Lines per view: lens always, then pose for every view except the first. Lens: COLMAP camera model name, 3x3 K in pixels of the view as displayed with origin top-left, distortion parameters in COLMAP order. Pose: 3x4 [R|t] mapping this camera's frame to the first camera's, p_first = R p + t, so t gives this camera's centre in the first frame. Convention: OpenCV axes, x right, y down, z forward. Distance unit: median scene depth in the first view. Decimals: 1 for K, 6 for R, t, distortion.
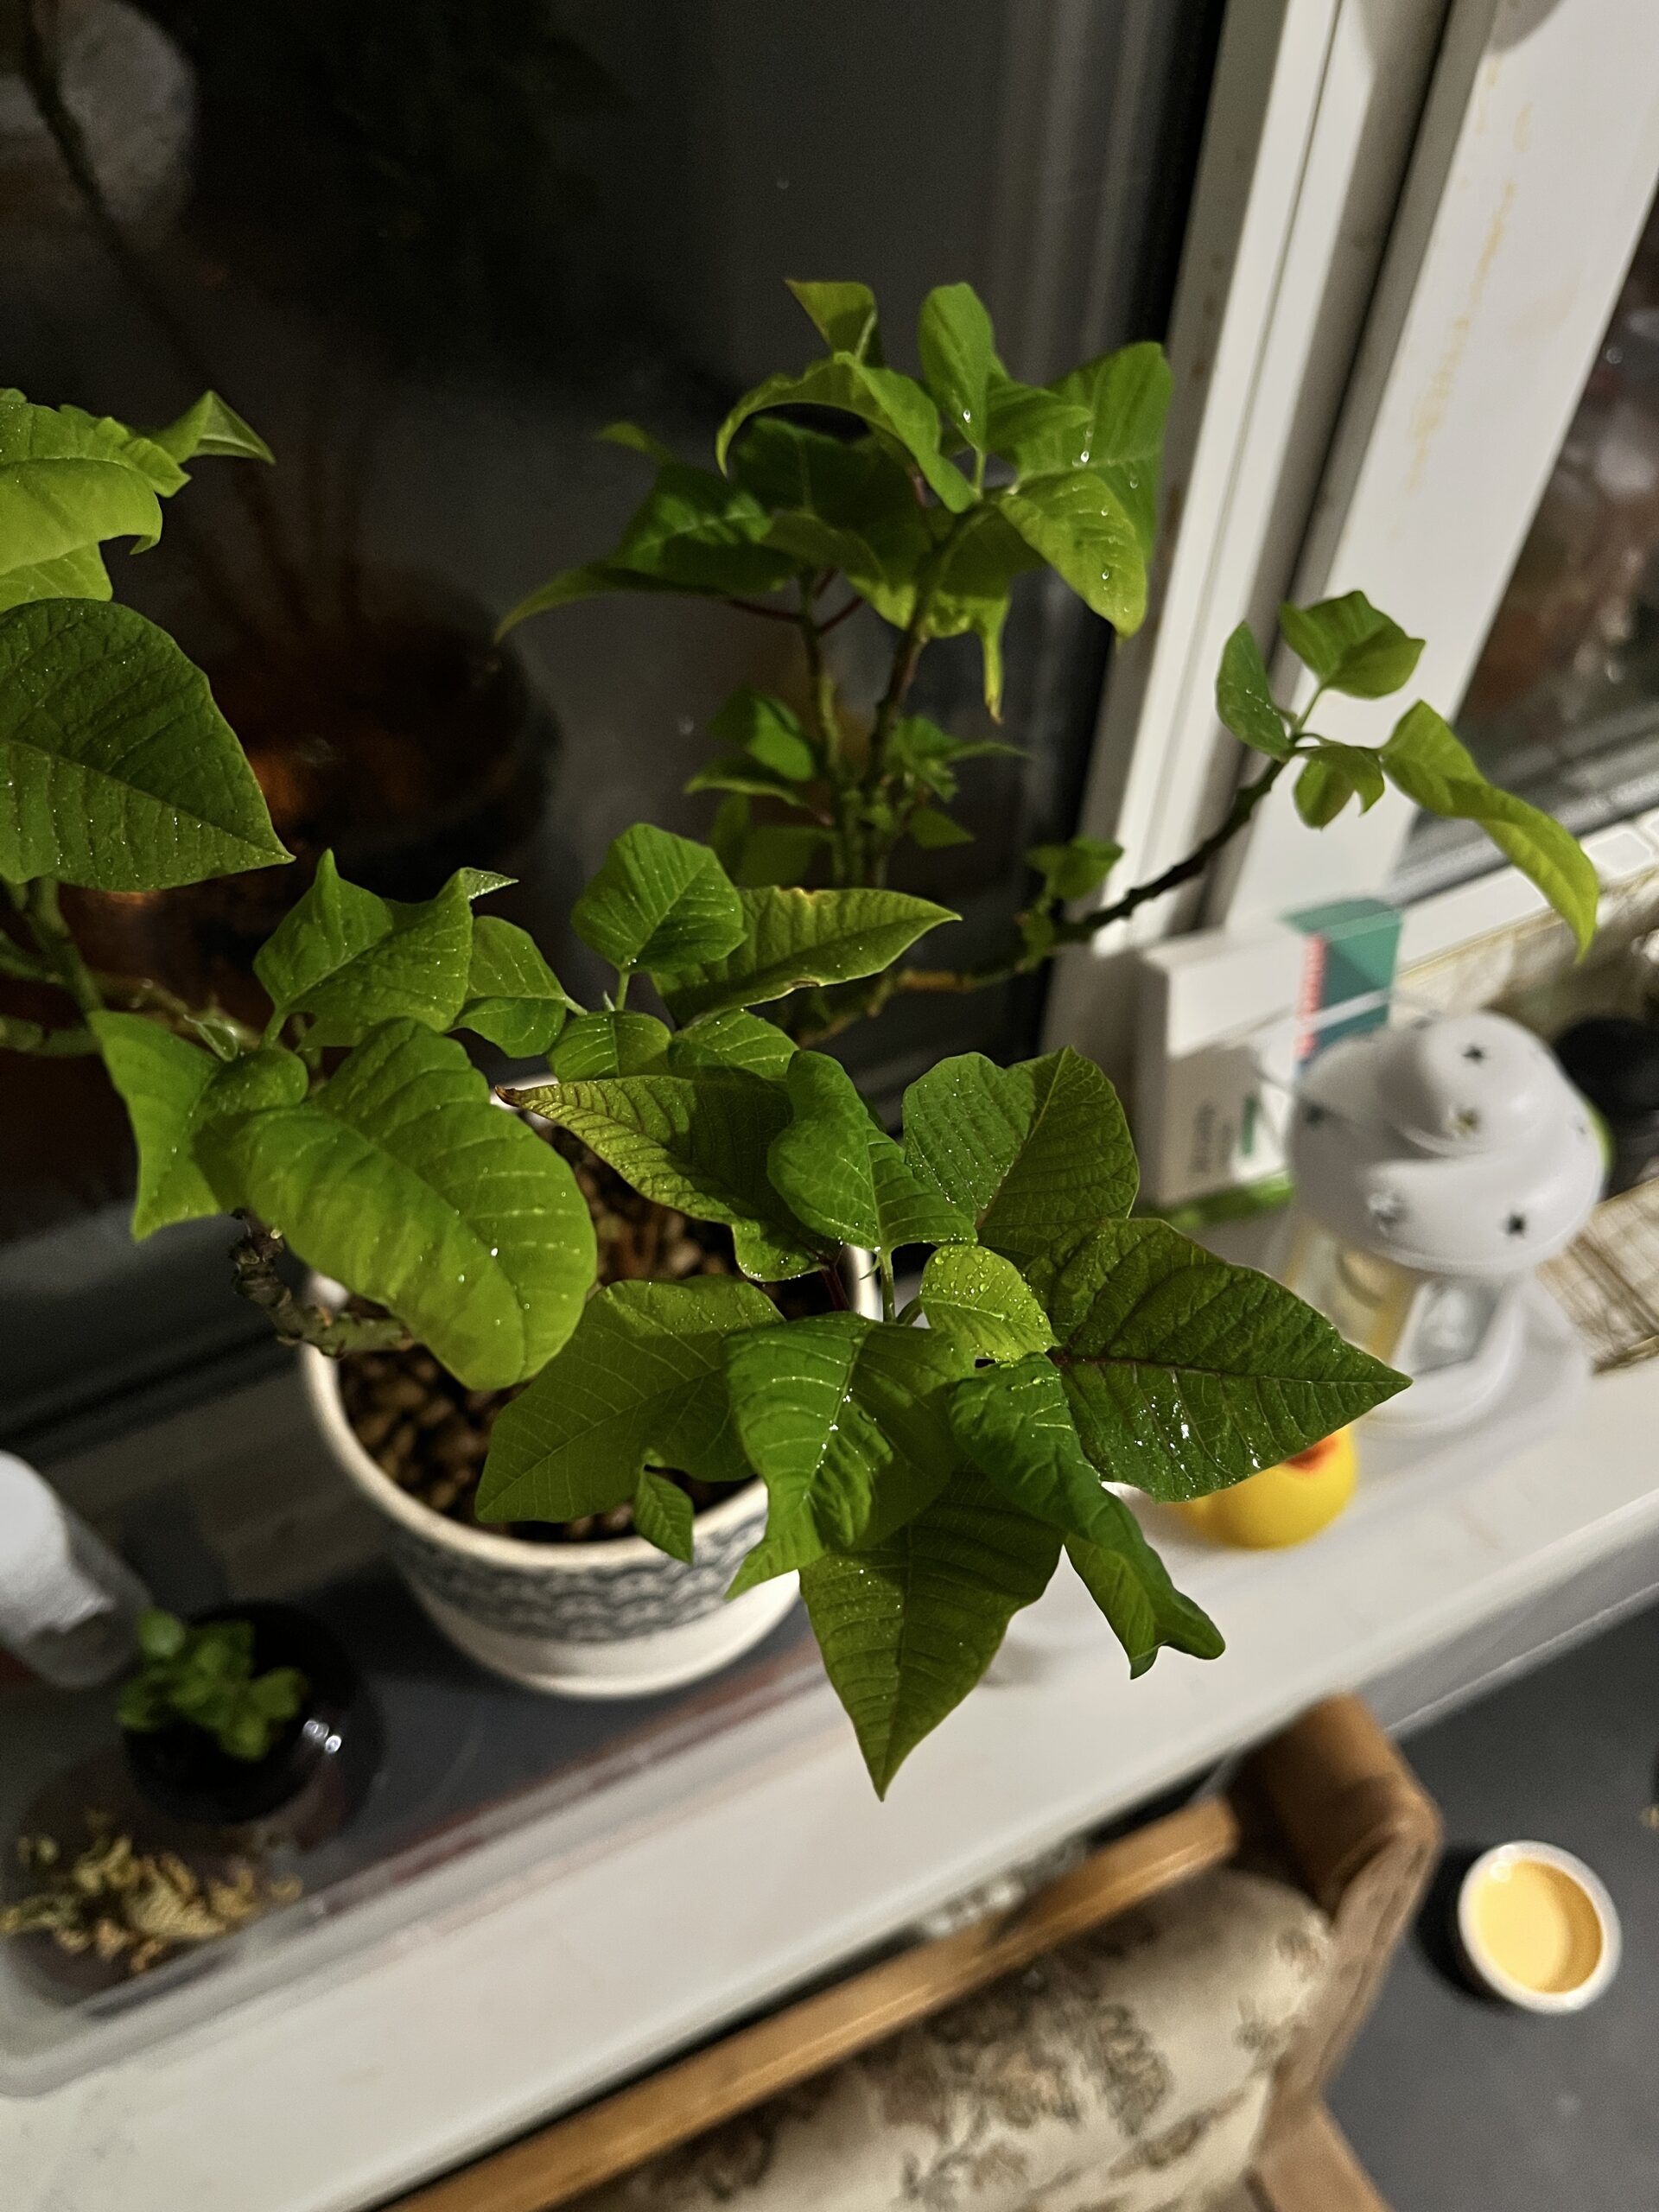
lens RADIAL K [[1645.4, 0, 829.5], [0, 1645.4, 1106.0], [0, 0, 1]] dist [0.073629, -0.122269]
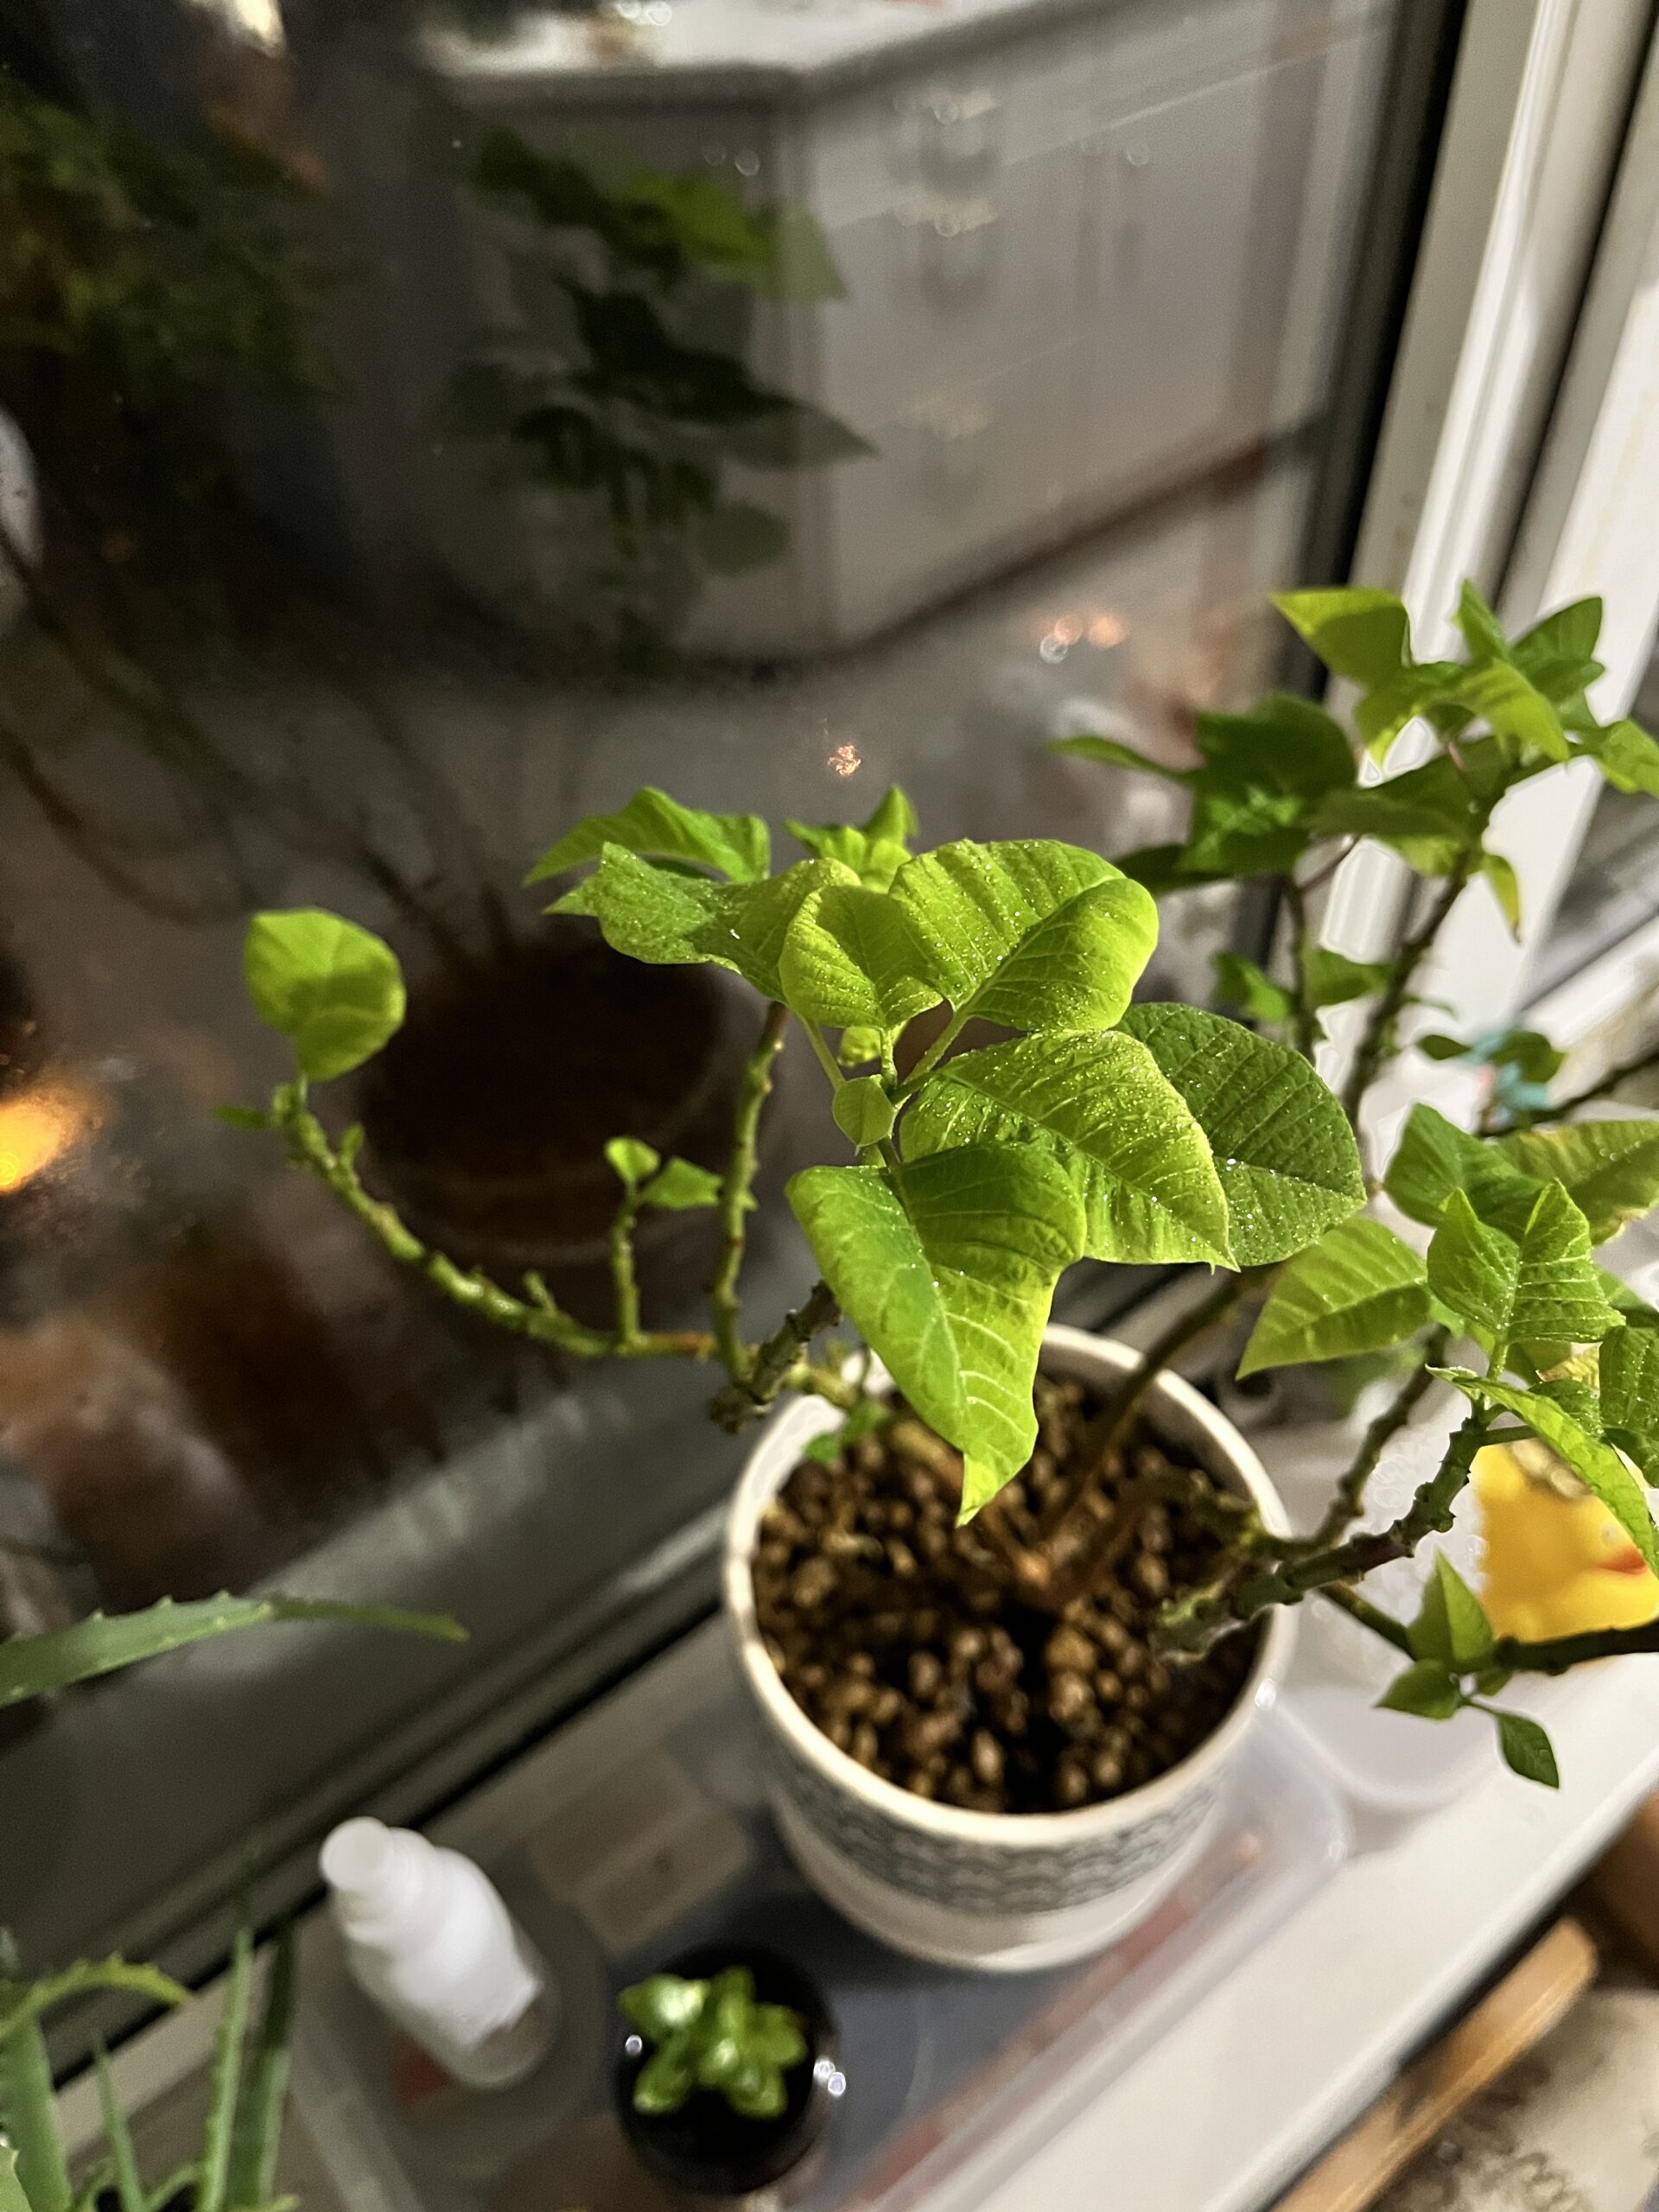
lens RADIAL K [[1645.4, 0, 829.5], [0, 1645.4, 1106.0], [0, 0, 1]] dist [0.073629, -0.122269]
pose [[0.976837, -0.184423, 0.108528, -0.307356], [0.195618, 0.975199, -0.103542, -0.066105], [-0.086740, 0.122374, 0.988686, -0.018498]]
